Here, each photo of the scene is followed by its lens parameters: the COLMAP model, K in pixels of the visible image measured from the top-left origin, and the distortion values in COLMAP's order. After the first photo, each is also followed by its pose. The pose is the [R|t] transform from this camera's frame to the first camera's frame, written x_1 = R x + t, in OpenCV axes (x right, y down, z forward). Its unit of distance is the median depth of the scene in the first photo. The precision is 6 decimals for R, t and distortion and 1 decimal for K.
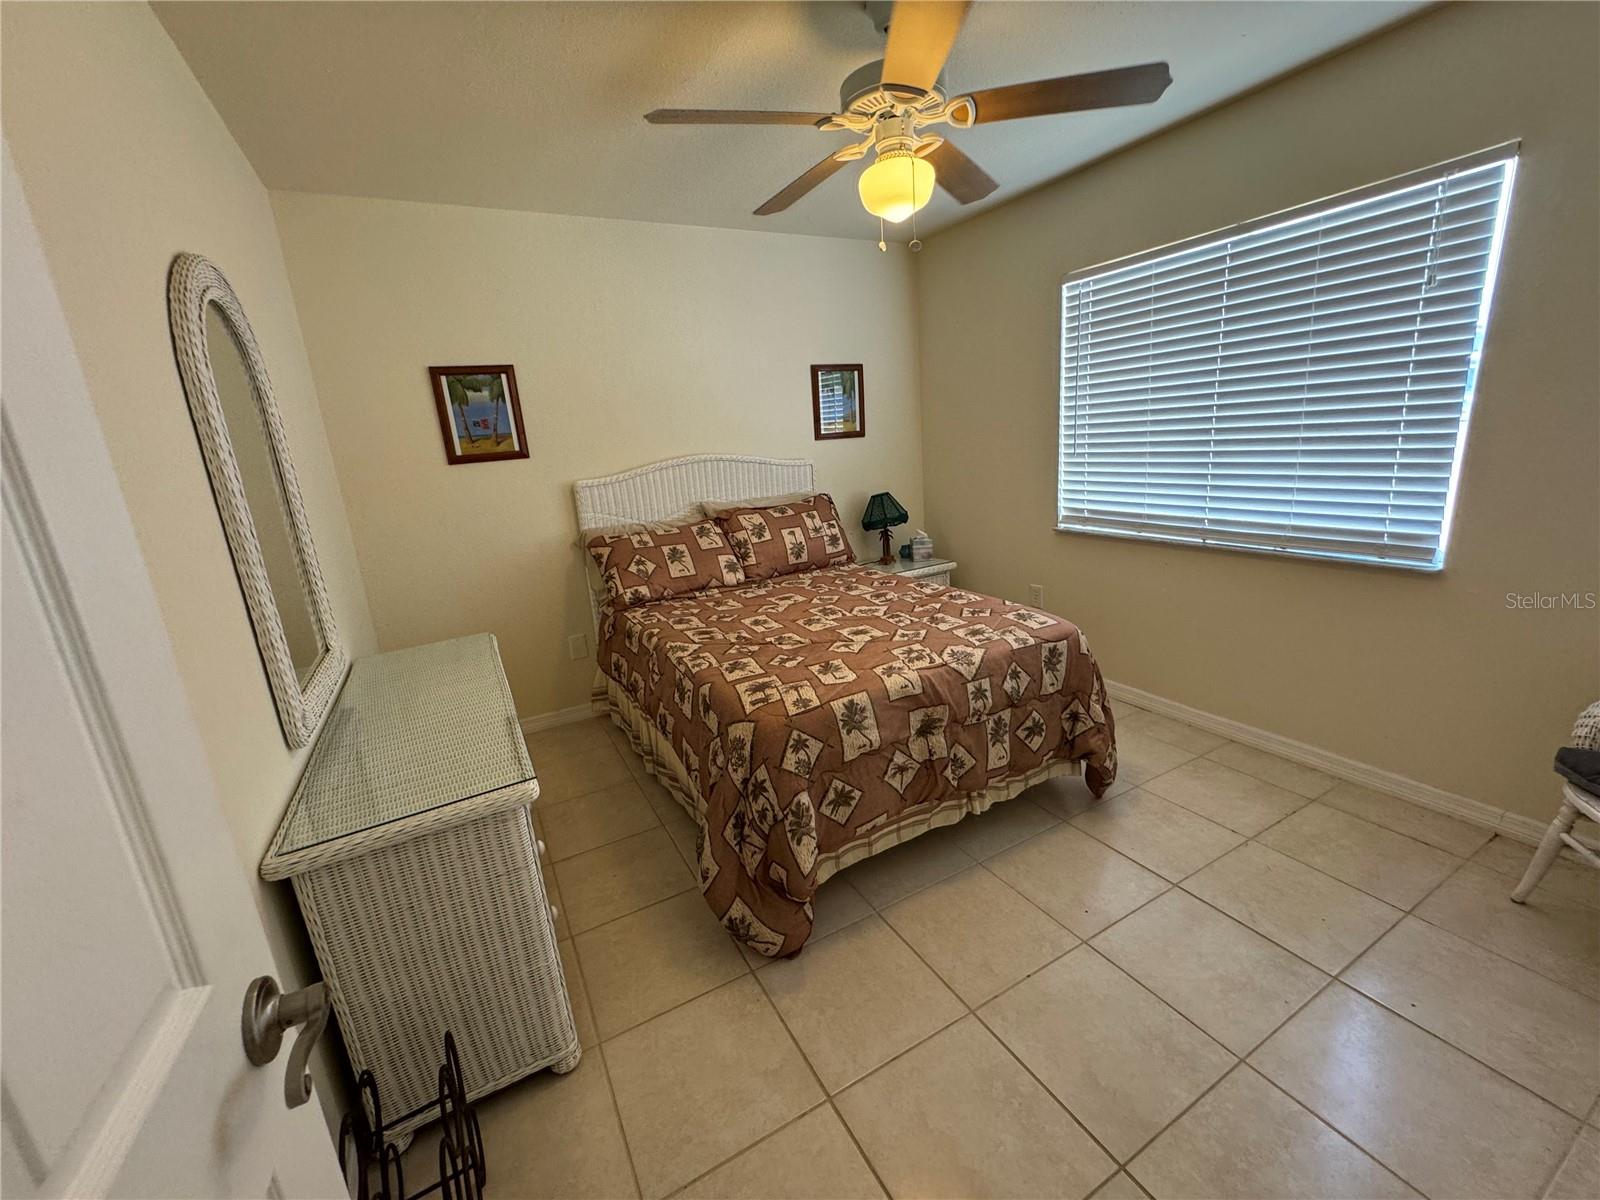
lens RADIAL K [[645.5, 0, 803.3], [0, 645.5, 603.1], [0, 0, 1]] dist [0.001552, -0.000871]
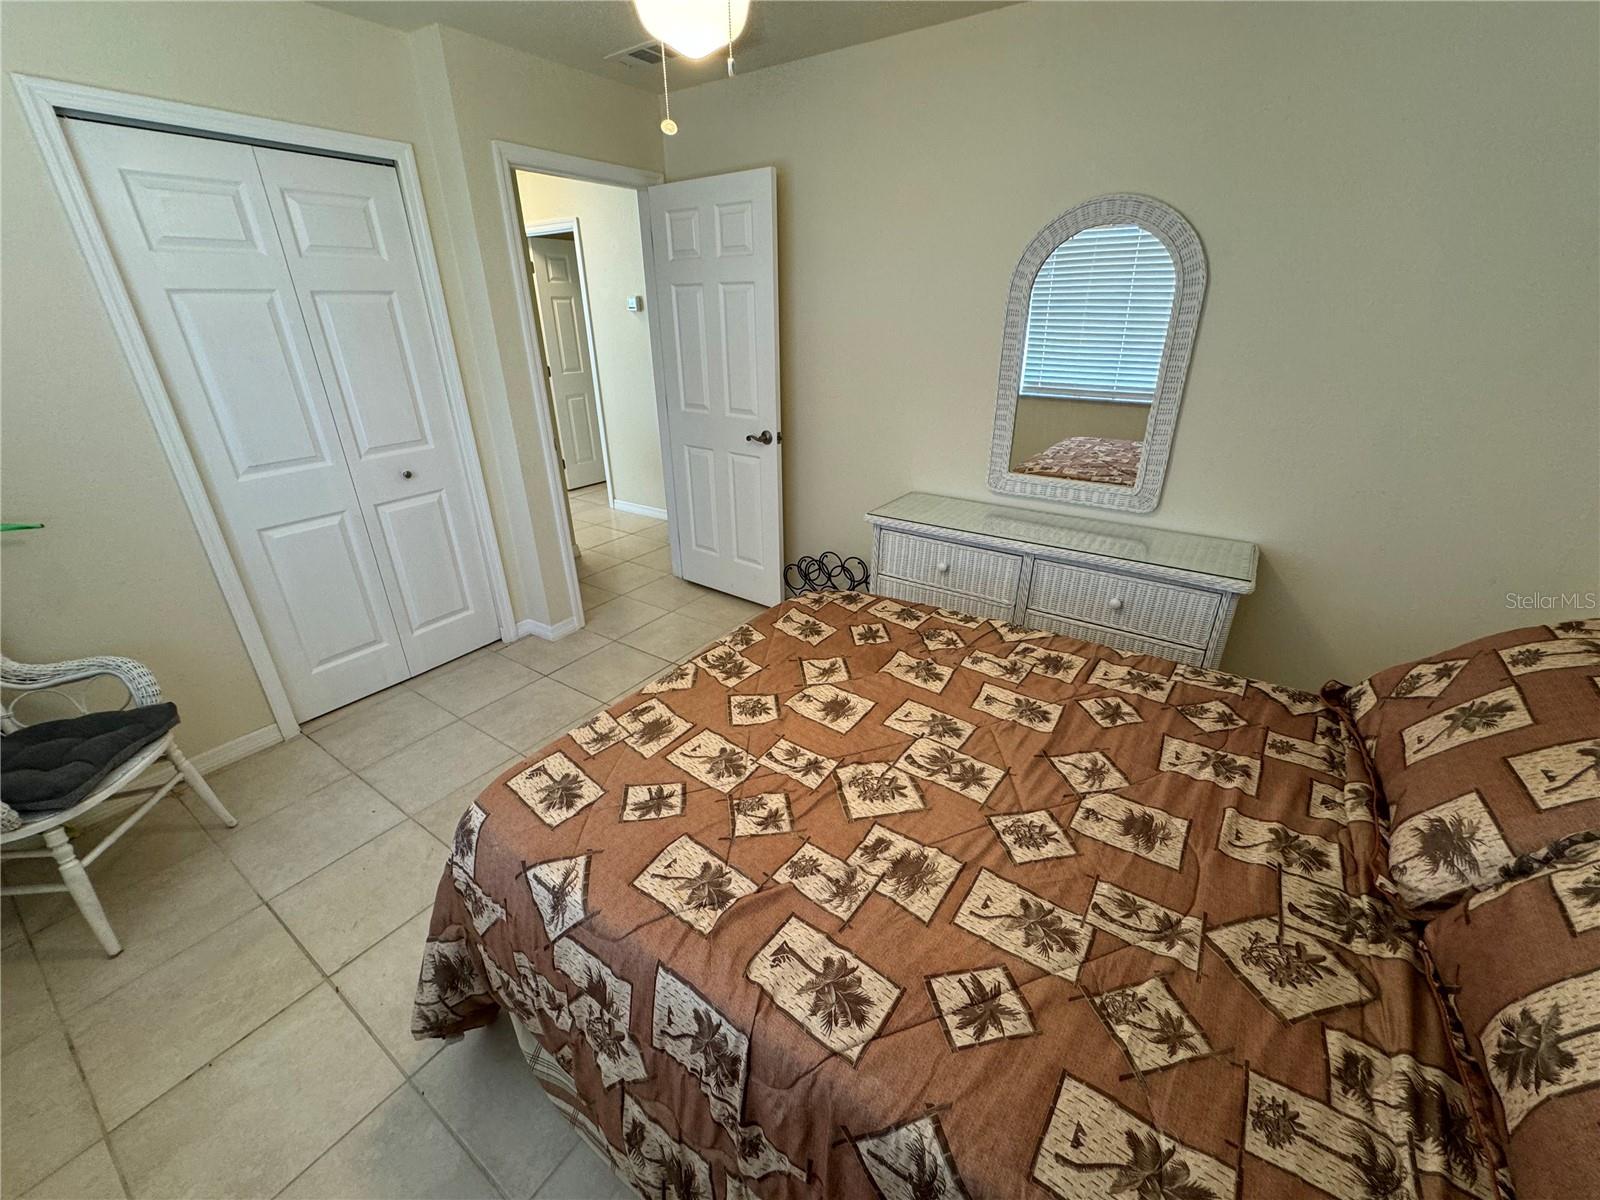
lens RADIAL K [[645.5, 0, 800.9], [0, 645.5, 601.0], [0, 0, 1]] dist [0.001552, -0.000871]
pose [[-0.891437, 0.258682, -0.372054, 0.313415], [-0.043669, 0.768186, 0.638736, -0.420353], [0.451035, 0.585640, -0.673493, 1.297115]]
